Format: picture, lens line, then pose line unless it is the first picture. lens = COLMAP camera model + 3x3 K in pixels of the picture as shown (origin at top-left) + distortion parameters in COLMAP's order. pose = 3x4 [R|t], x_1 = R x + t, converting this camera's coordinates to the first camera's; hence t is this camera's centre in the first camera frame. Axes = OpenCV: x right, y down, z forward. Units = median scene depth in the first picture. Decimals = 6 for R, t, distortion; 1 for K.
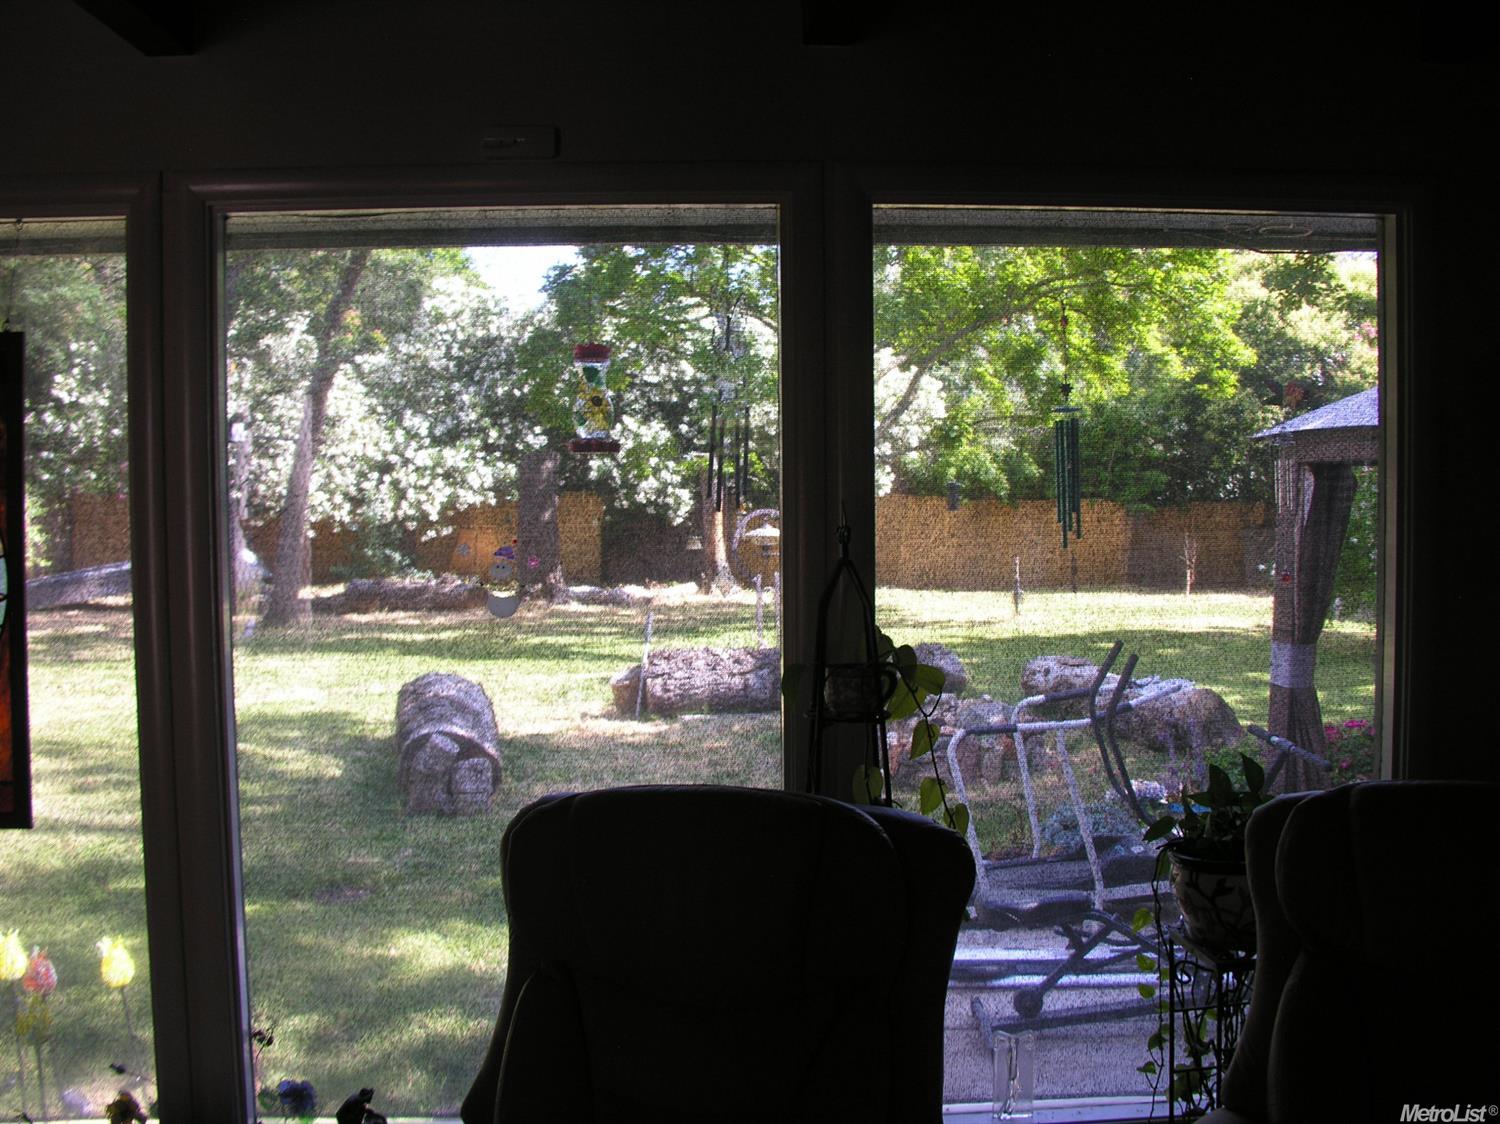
lens RADIAL K [[1531.7, 0, 751.9], [0, 1531.7, 542.0], [0, 0, 1]] dist [-0.233783, 0.244911]
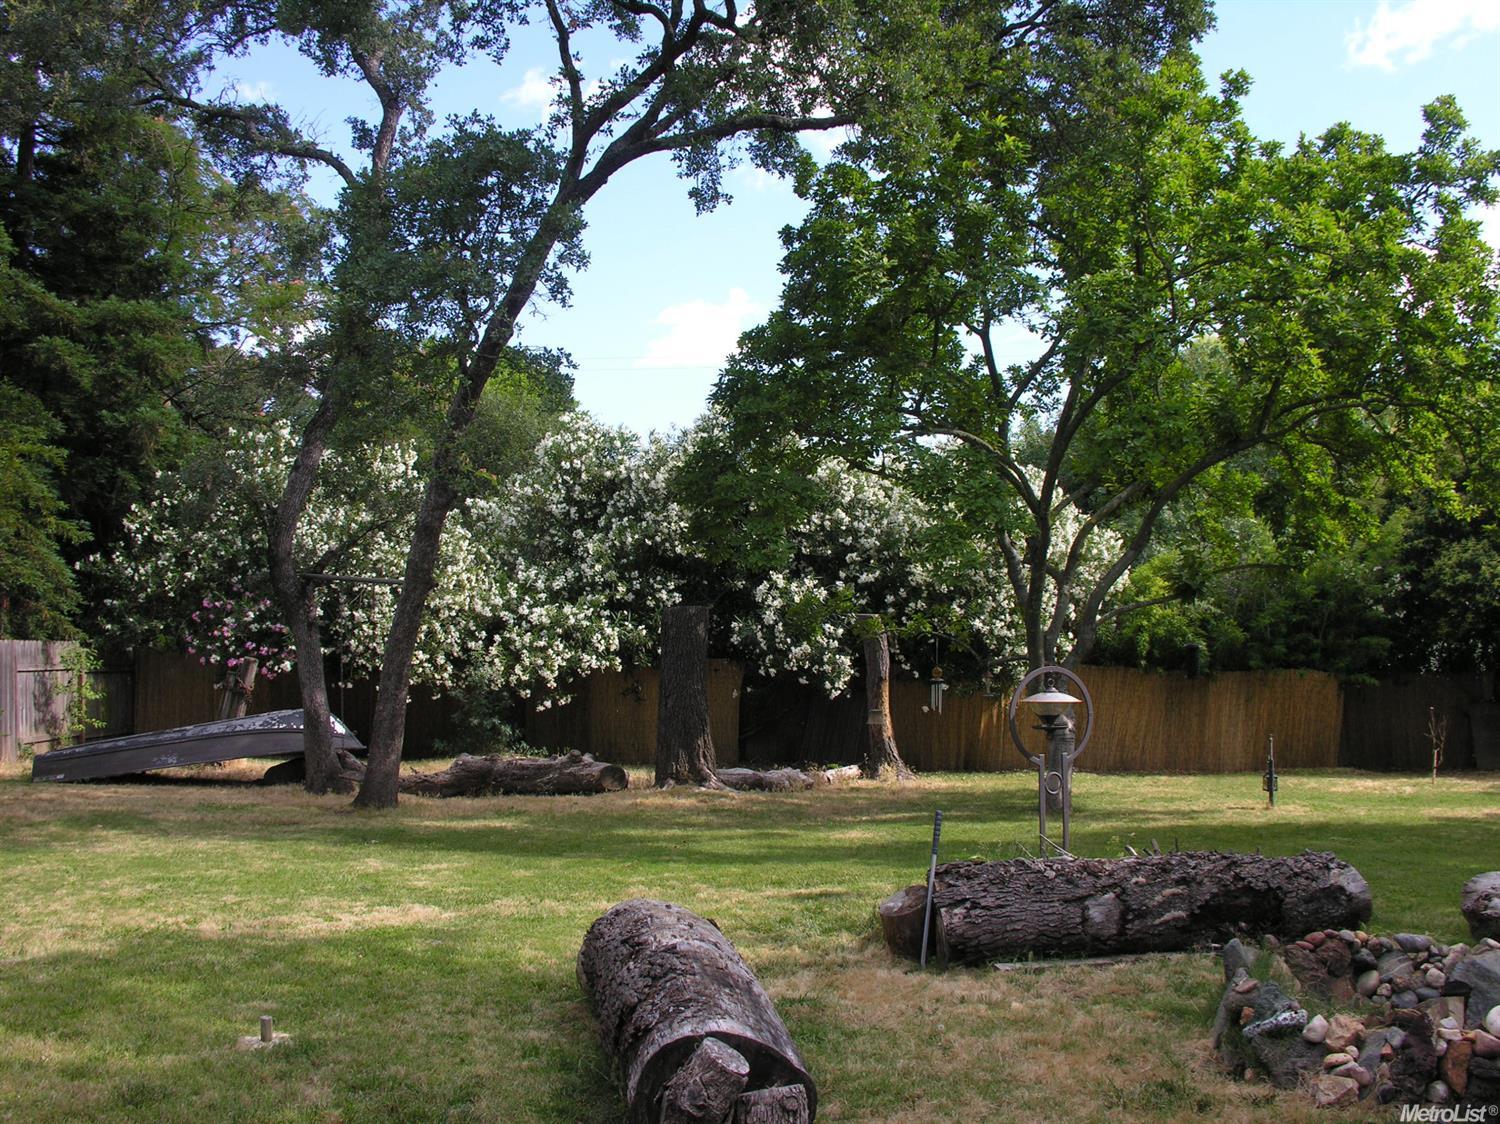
lens RADIAL K [[1531.7, 0, 751.9], [0, 1531.7, 542.0], [0, 0, 1]] dist [-0.233783, 0.244911]
pose [[0.998743, 0.005808, -0.049791, -0.052846], [-0.011613, 0.993051, -0.117111, 0.003304], [0.048765, 0.117542, 0.991870, 0.138619]]
